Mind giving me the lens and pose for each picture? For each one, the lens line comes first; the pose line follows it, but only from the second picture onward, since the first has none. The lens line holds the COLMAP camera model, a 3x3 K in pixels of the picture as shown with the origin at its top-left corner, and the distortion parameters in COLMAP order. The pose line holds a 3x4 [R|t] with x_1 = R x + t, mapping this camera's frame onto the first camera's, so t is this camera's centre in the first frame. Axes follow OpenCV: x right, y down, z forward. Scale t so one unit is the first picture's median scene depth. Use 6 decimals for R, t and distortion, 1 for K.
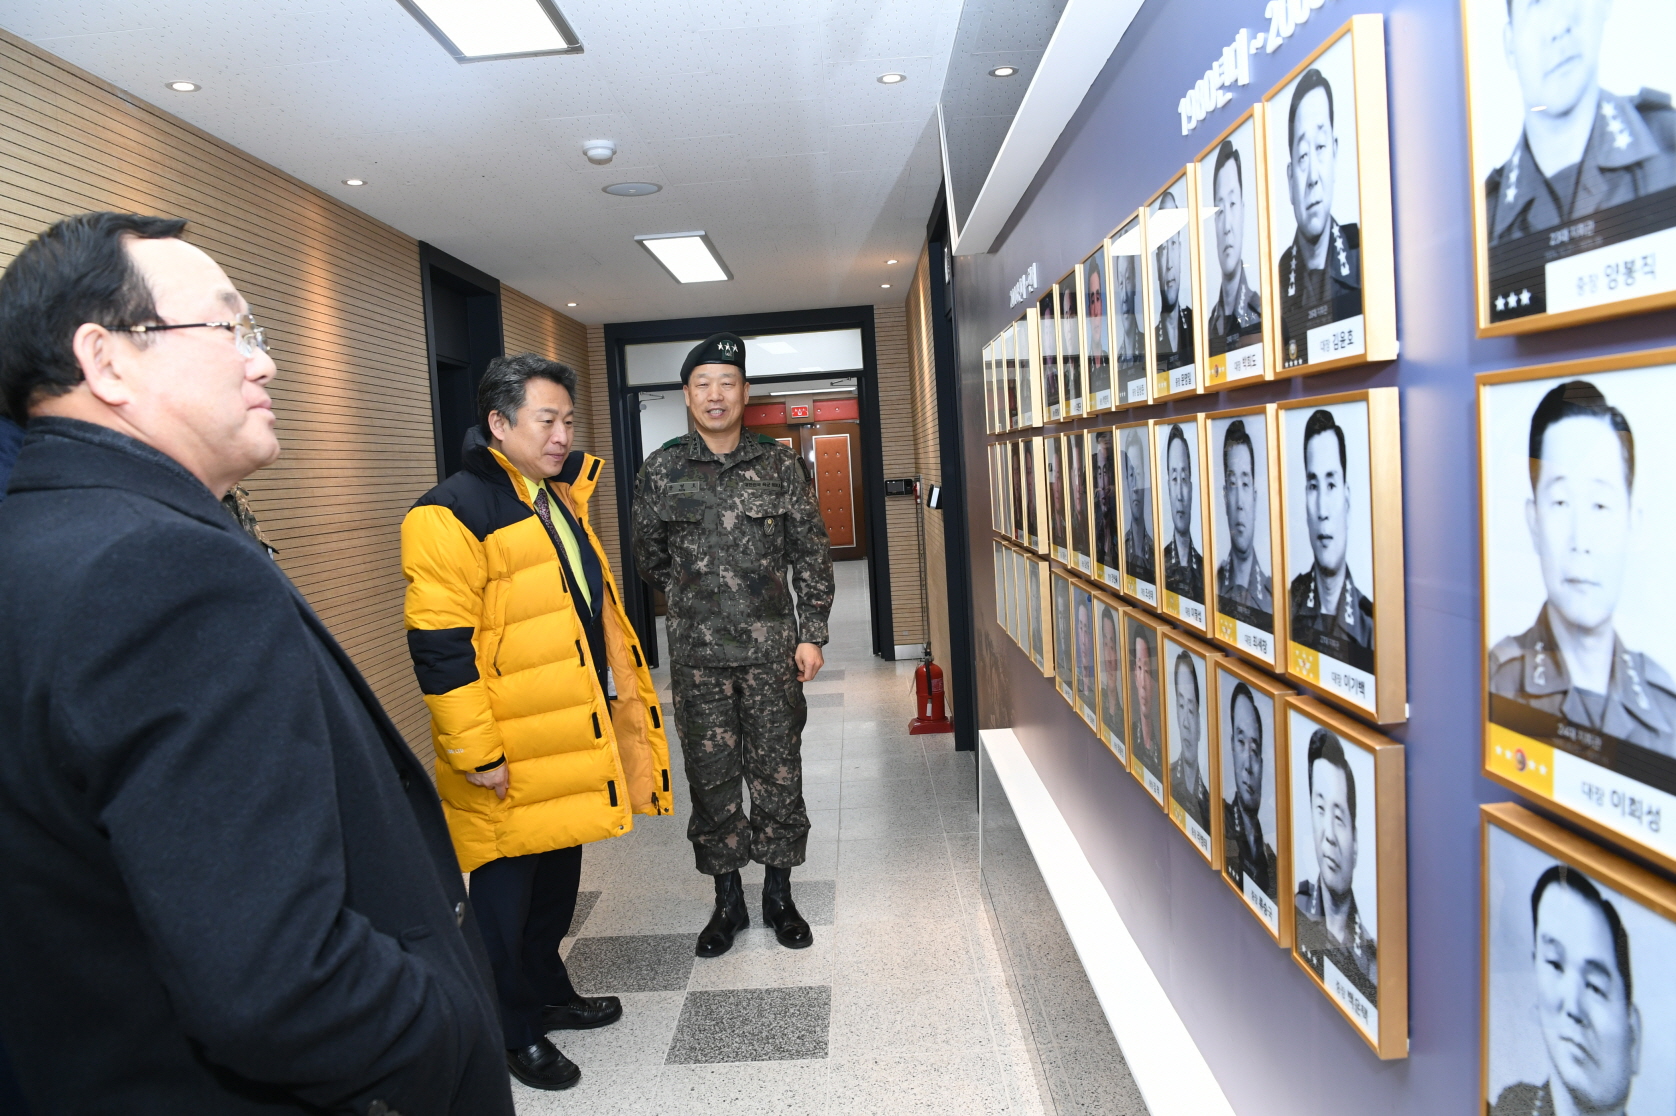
lens RADIAL K [[1149.3, 0, 836.8], [0, 1149.3, 561.5], [0, 0, 1]] dist [-0.071524, 0.012553]
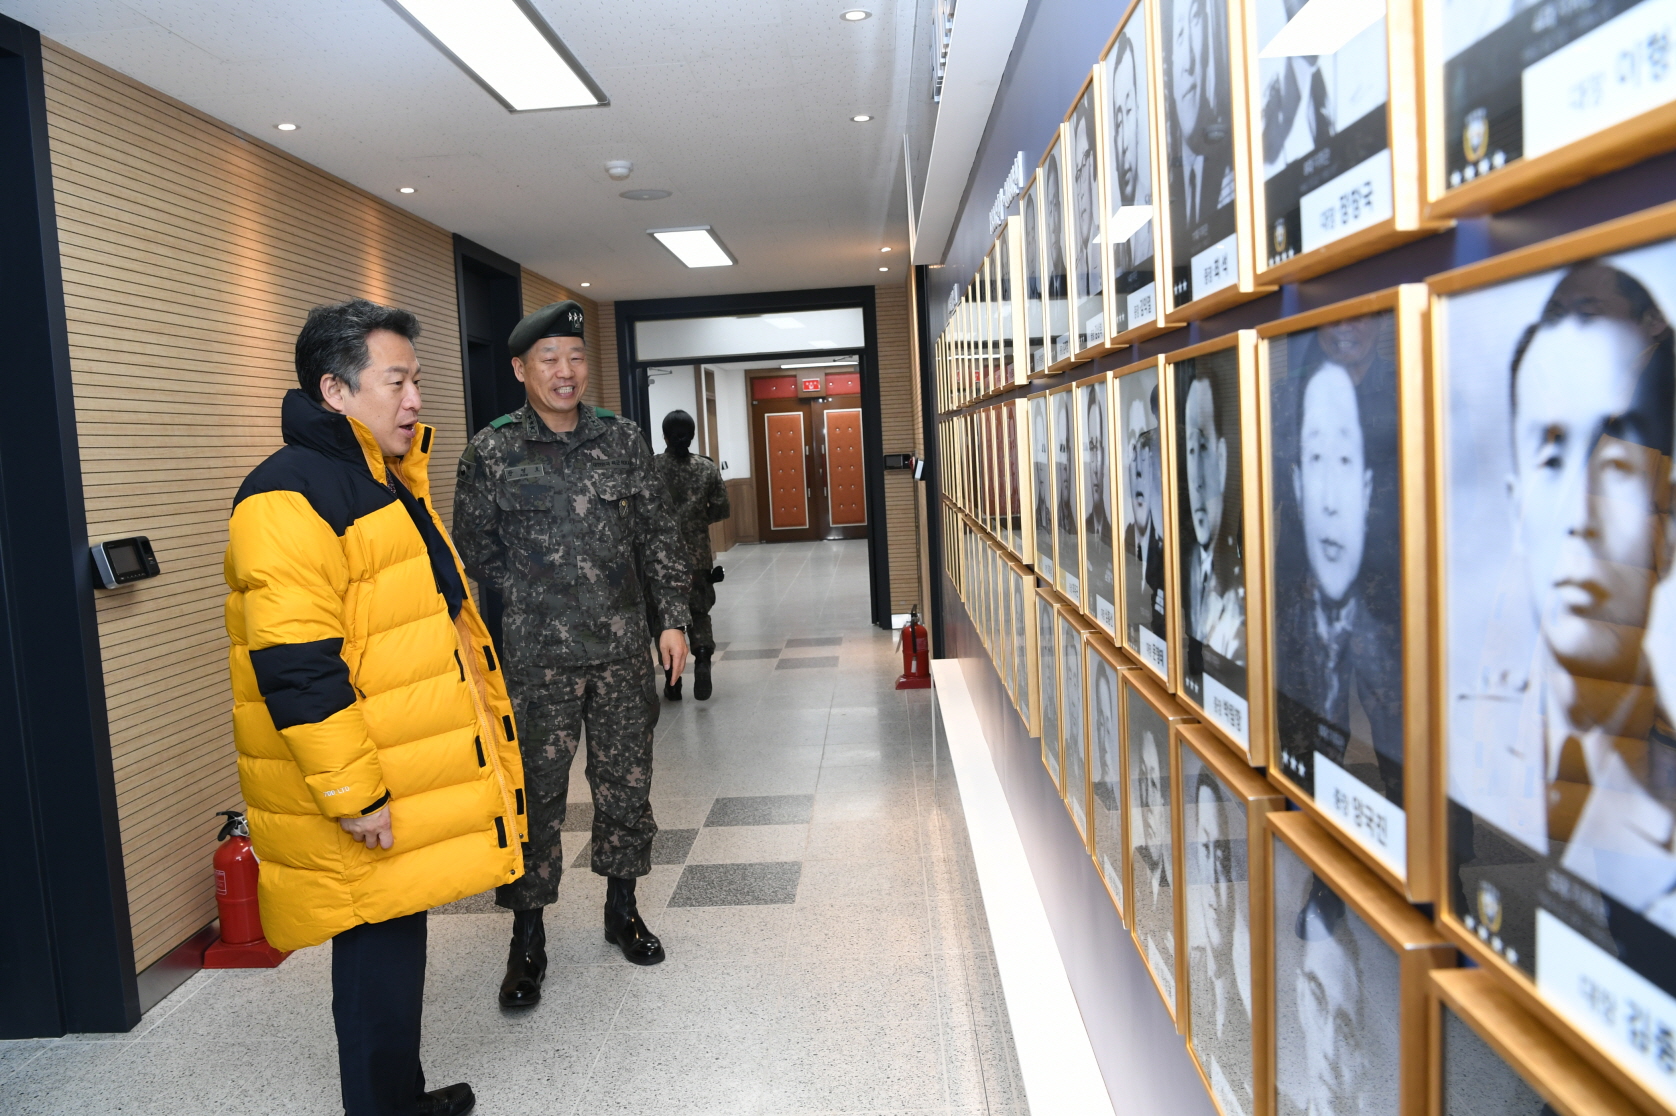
lens RADIAL K [[1356.4, 0, 838.8], [0, 1356.4, 560.0], [0, 0, 1]] dist [-0.011038, -0.000575]
pose [[0.999632, 0.011110, -0.024734, 0.047095], [-0.011022, 0.999932, 0.003681, 0.029098], [0.024773, -0.003407, 0.999687, -0.323727]]
